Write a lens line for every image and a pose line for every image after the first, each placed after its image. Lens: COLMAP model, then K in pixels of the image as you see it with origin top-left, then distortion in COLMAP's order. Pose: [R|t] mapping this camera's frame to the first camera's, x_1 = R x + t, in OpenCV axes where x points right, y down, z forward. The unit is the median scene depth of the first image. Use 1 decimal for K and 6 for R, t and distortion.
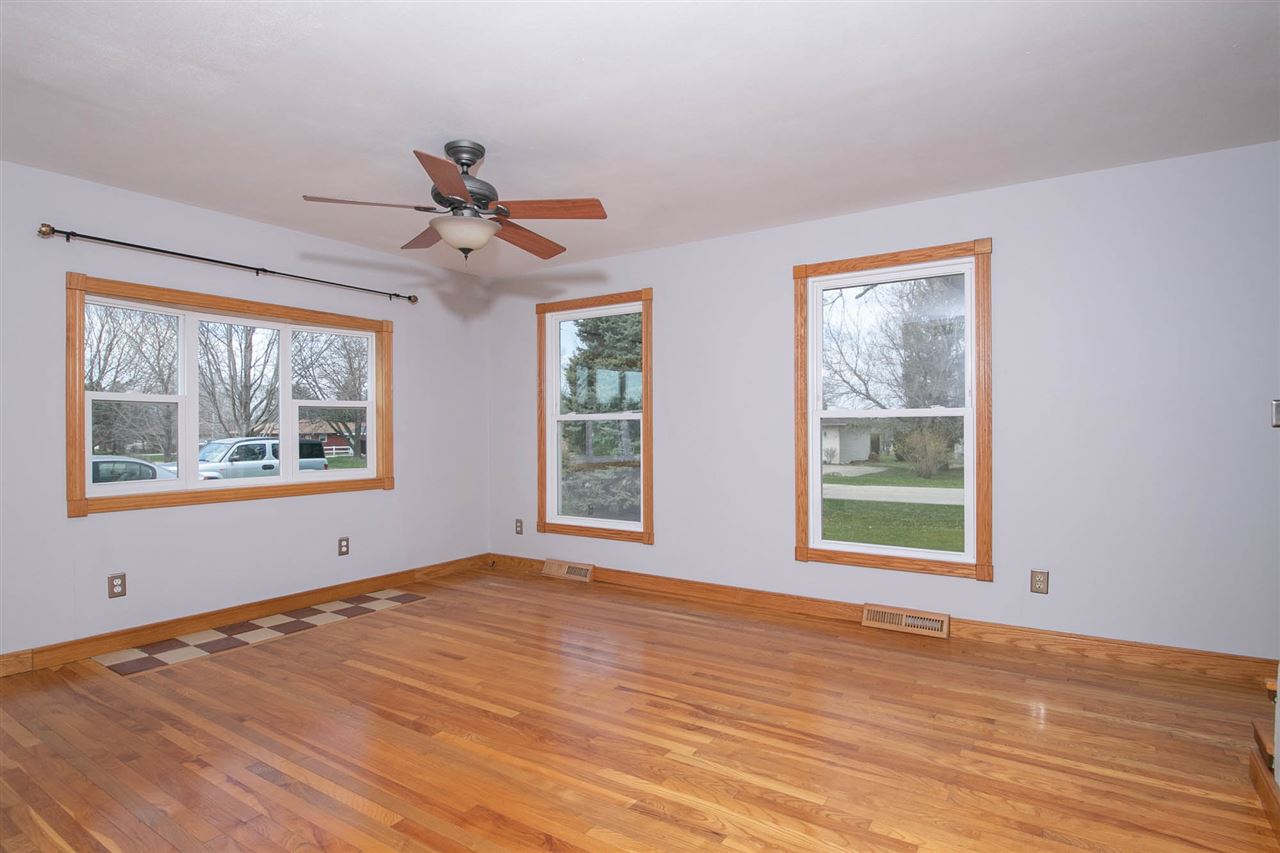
lens RADIAL K [[676.0, 0, 627.2], [0, 676.0, 429.8], [0, 0, 1]] dist [0.027356, -0.040368]
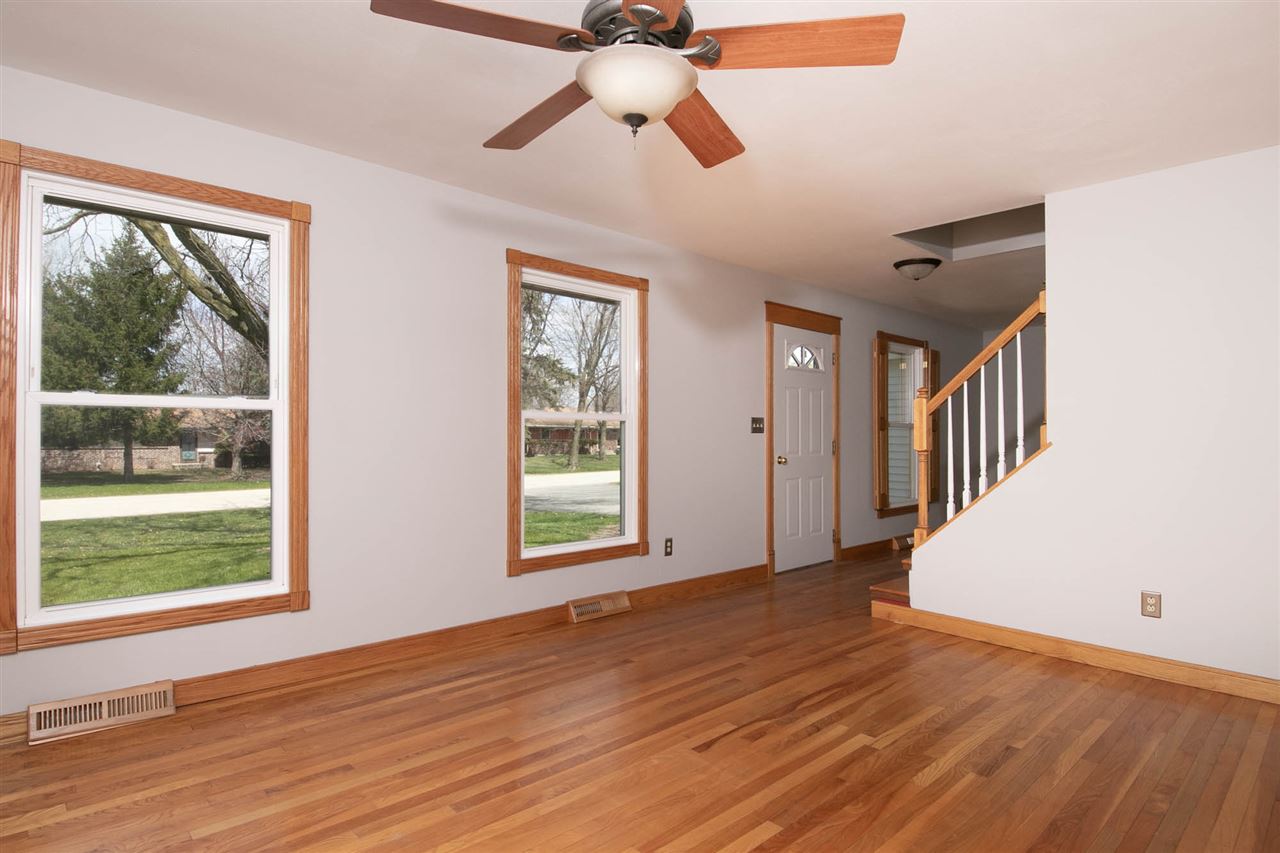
lens RADIAL K [[676.0, 0, 627.2], [0, 676.0, 429.8], [0, 0, 1]] dist [0.027356, -0.040368]
pose [[0.240232, 0.012141, 0.970640, -0.772704], [-0.008799, 0.999908, -0.010330, 0.007036], [-0.970676, -0.006059, 0.240316, 0.833631]]
